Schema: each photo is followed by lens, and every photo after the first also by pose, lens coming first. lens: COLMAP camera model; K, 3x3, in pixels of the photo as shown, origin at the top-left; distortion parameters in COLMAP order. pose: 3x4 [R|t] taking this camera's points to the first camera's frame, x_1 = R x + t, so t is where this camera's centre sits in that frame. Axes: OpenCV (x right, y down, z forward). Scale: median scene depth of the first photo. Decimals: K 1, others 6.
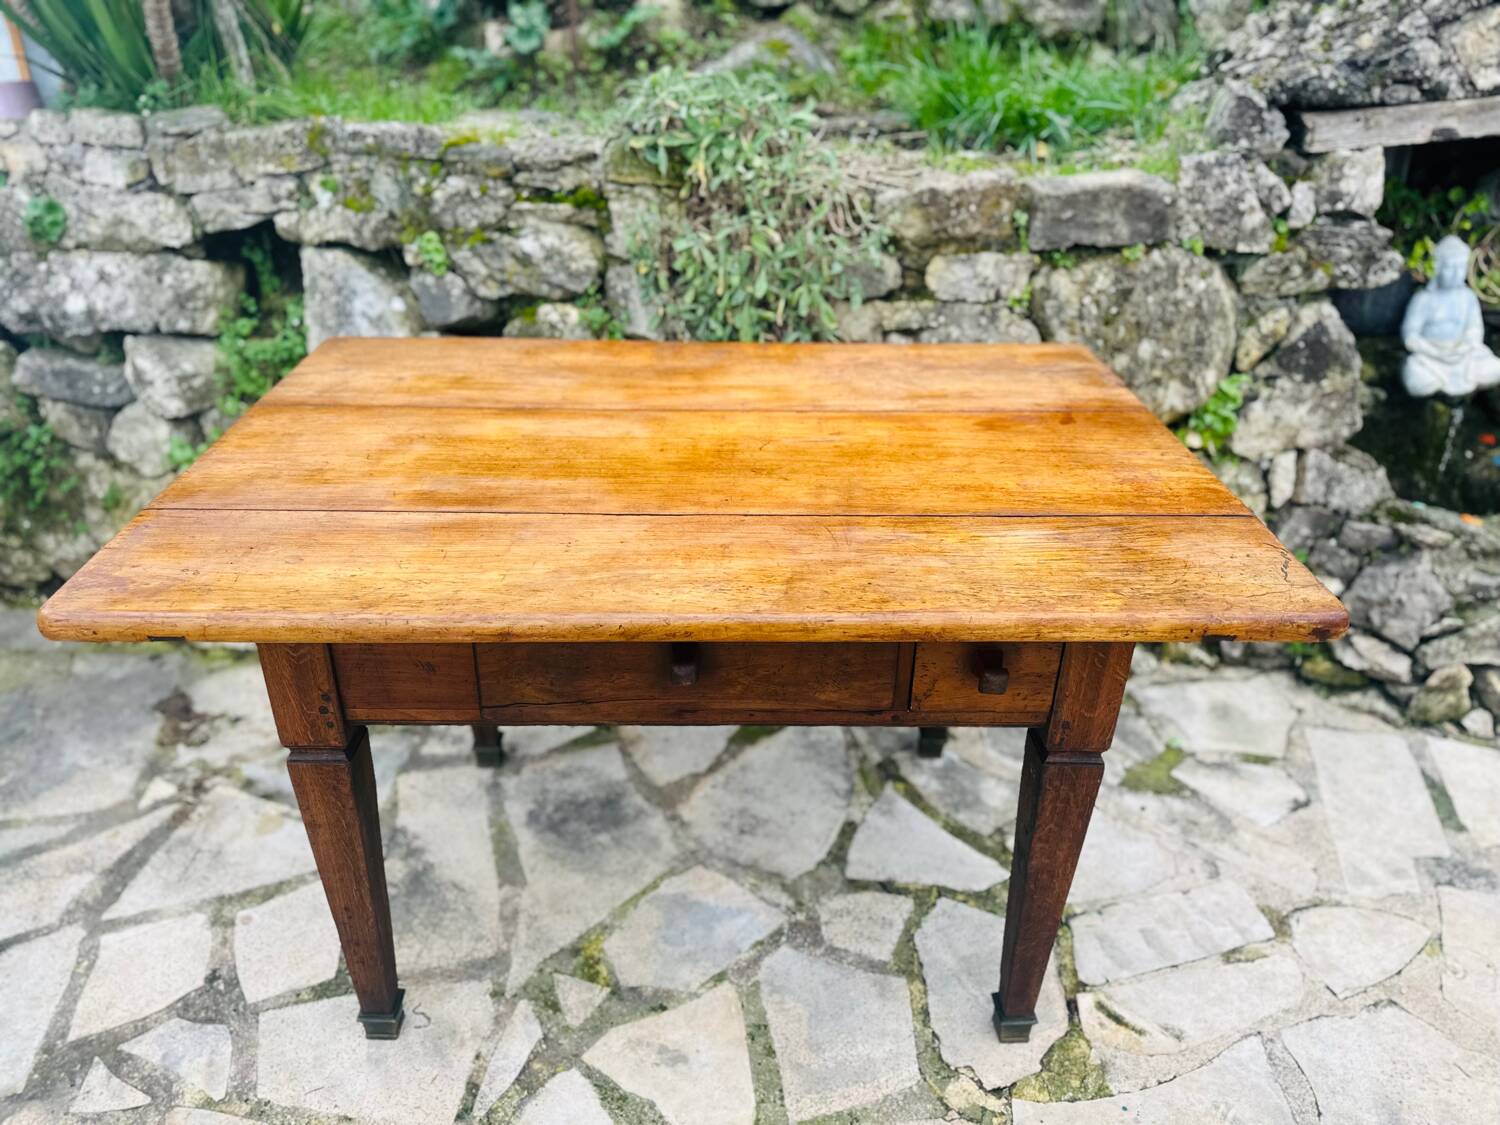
lens RADIAL K [[1076.5, 0, 757.0], [0, 1076.5, 565.6], [0, 0, 1]] dist [0.001596, -0.013341]
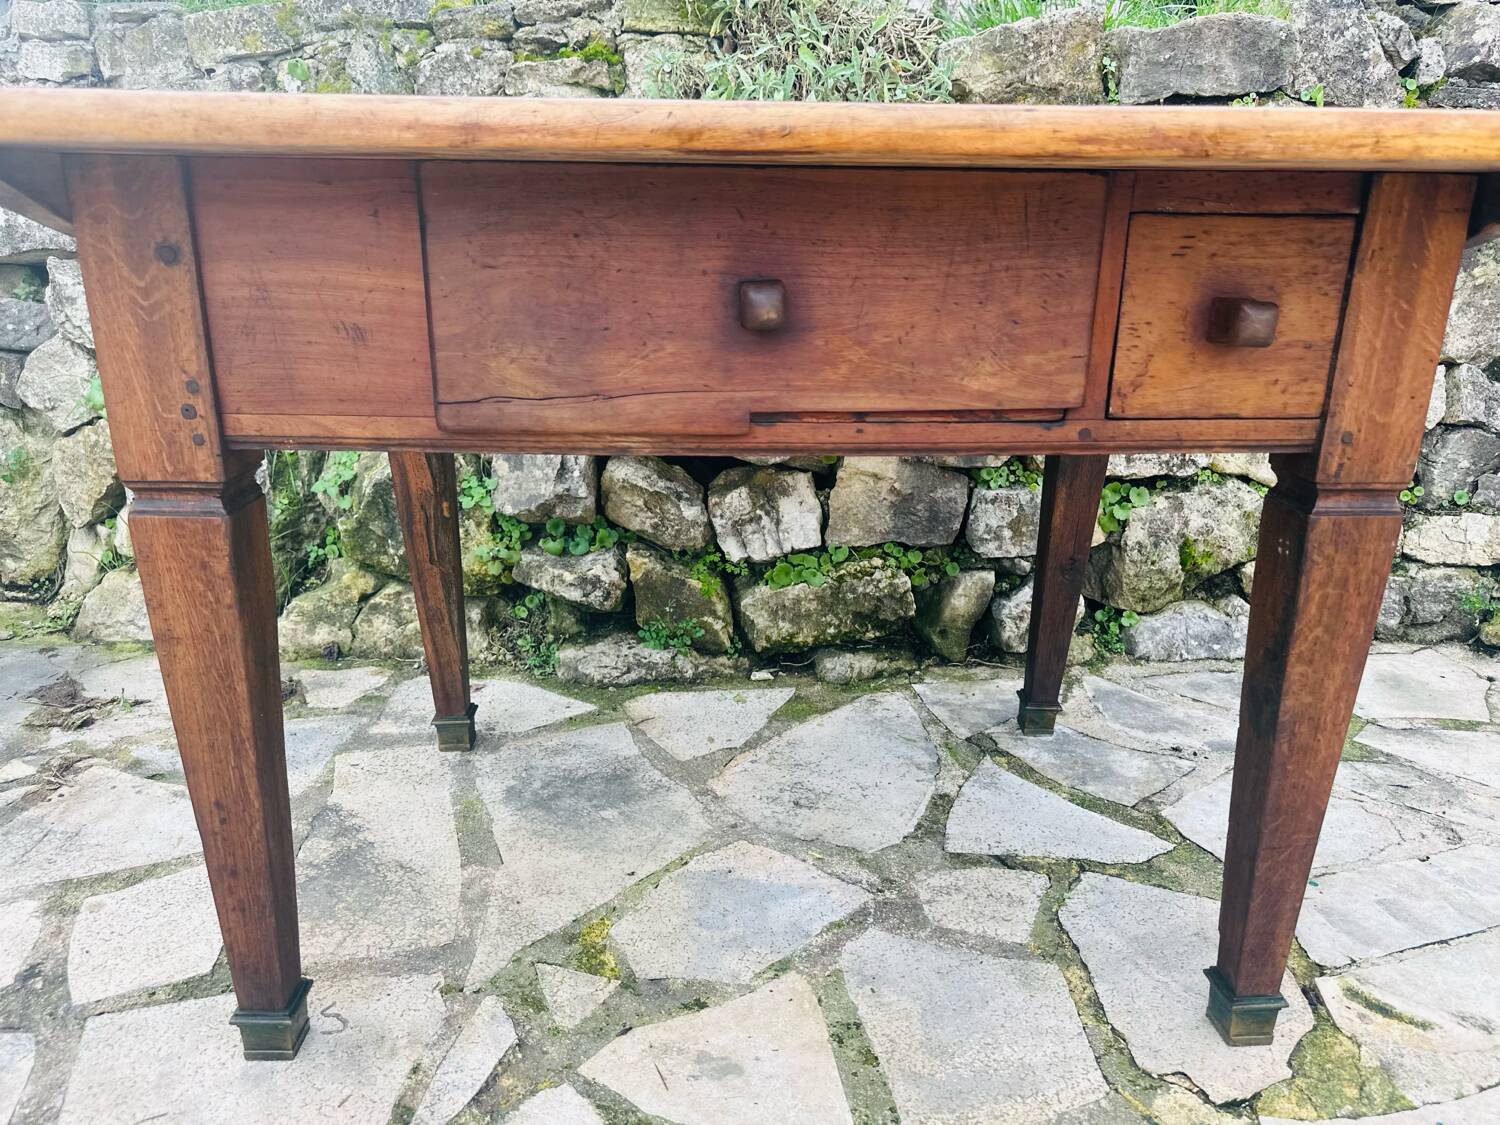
lens RADIAL K [[1076.5, 0, 758.8], [0, 1076.5, 568.2], [0, 0, 1]] dist [0.001596, -0.013341]
pose [[0.999888, -0.012162, 0.008683, -0.043939], [0.013578, 0.982057, -0.188097, 0.221654], [-0.006240, 0.188194, 0.982112, 0.242259]]
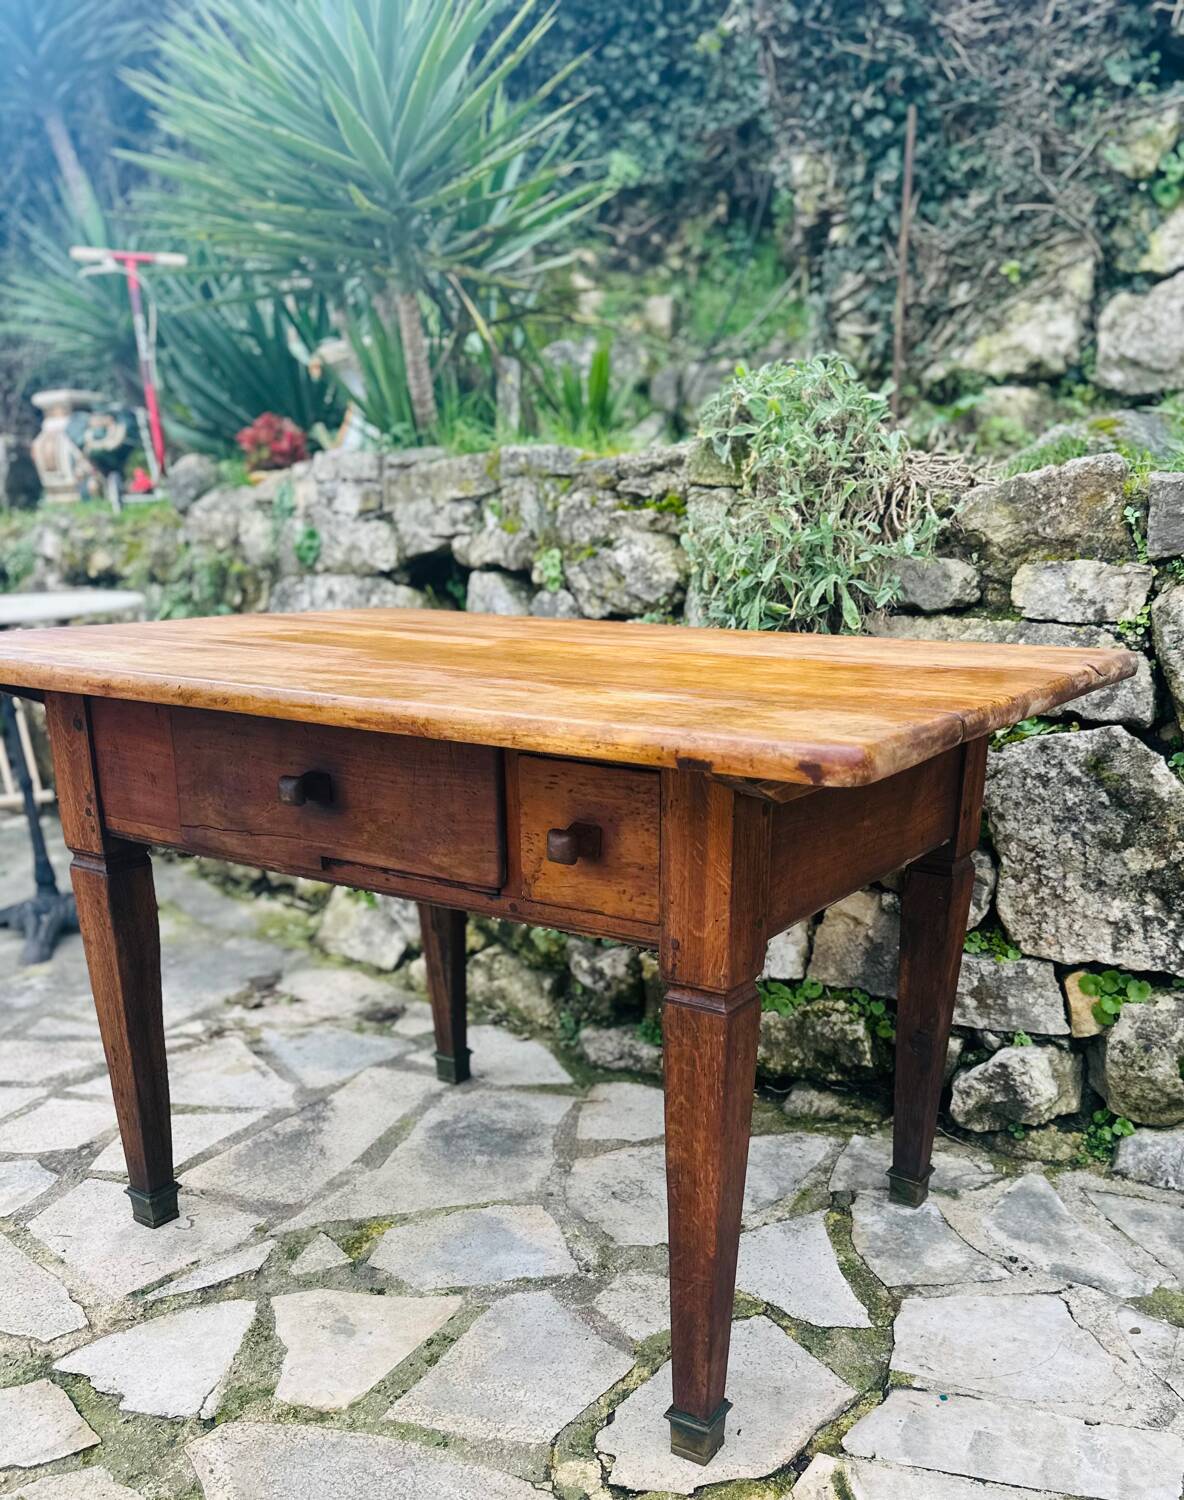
lens RADIAL K [[1313.0, 0, 677.8], [0, 1313.0, 956.2], [0, 0, 1]] dist [0.033797, -0.044438]
pose [[0.840664, 0.163103, -0.516411, 0.508045], [-0.258214, 0.958918, -0.117481, 0.173605], [0.476035, 0.232106, 0.848244, 0.117410]]
